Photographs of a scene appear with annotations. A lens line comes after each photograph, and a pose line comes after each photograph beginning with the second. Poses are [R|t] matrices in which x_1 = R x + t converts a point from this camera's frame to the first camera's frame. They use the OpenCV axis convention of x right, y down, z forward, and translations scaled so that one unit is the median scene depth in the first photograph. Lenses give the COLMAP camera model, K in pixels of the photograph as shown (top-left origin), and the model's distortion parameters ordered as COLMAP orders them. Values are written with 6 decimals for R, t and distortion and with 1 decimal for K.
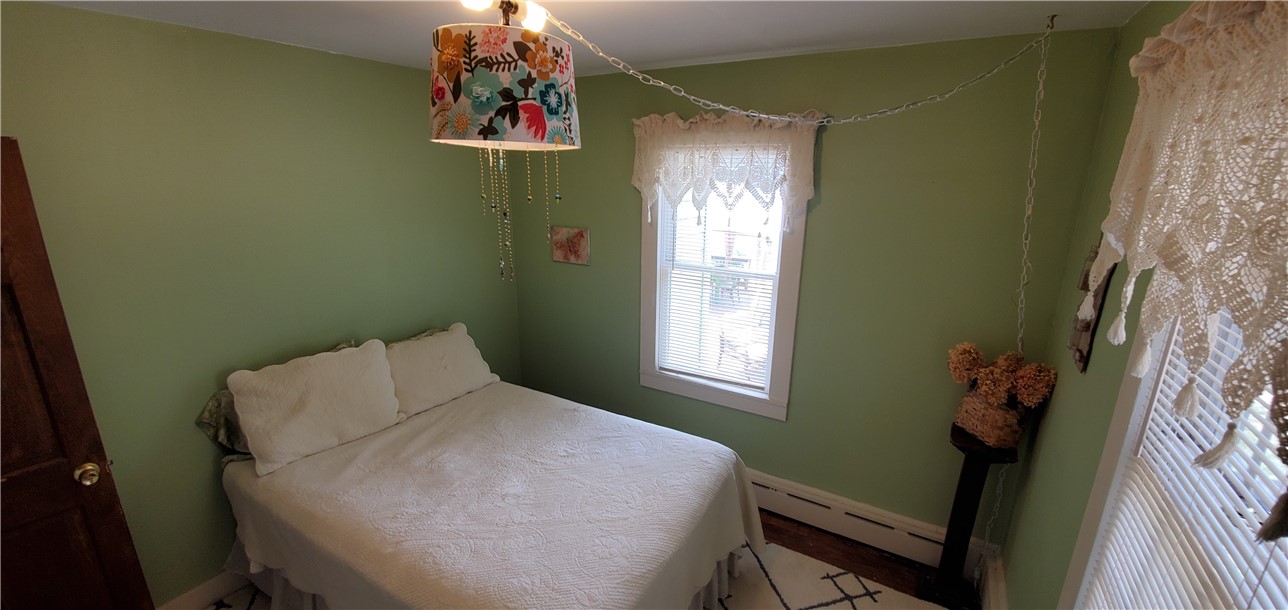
lens RADIAL K [[511.8, 0, 637.6], [0, 511.8, 308.9], [0, 0, 1]] dist [0.000160, -0.000036]
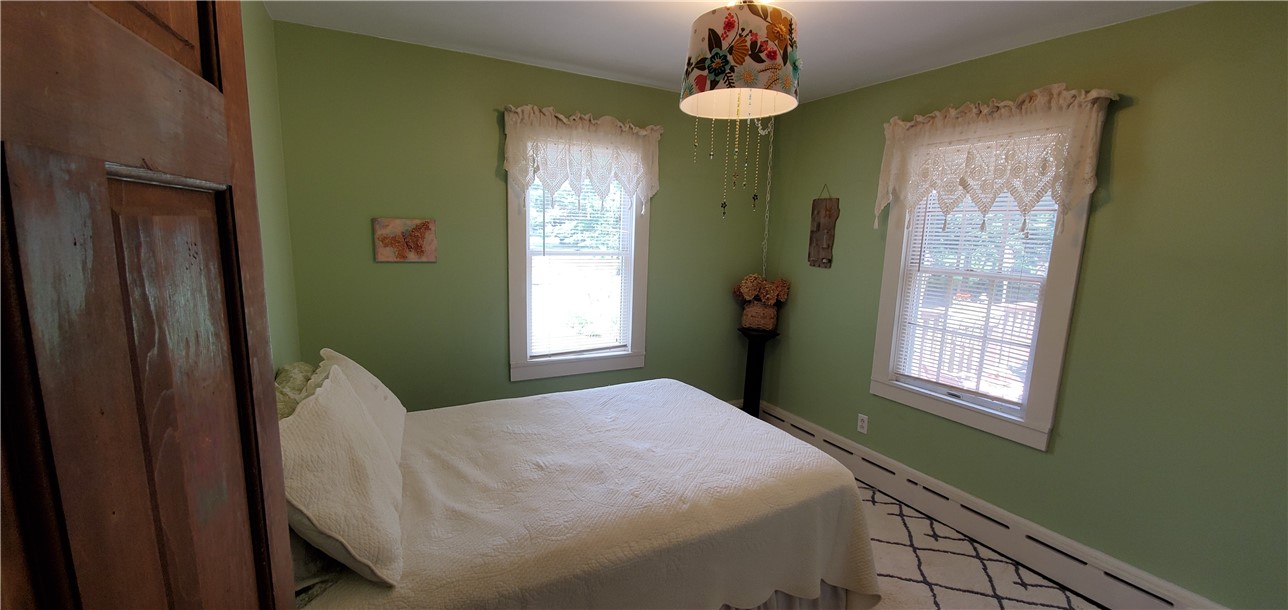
lens RADIAL K [[511.8, 0, 637.3], [0, 511.8, 308.8], [0, 0, 1]] dist [0.000160, -0.000036]
pose [[0.509664, -0.121055, 0.851815, -0.786728], [0.199533, 0.979690, 0.019842, 0.050509], [-0.836917, 0.159853, 0.523467, 0.323620]]
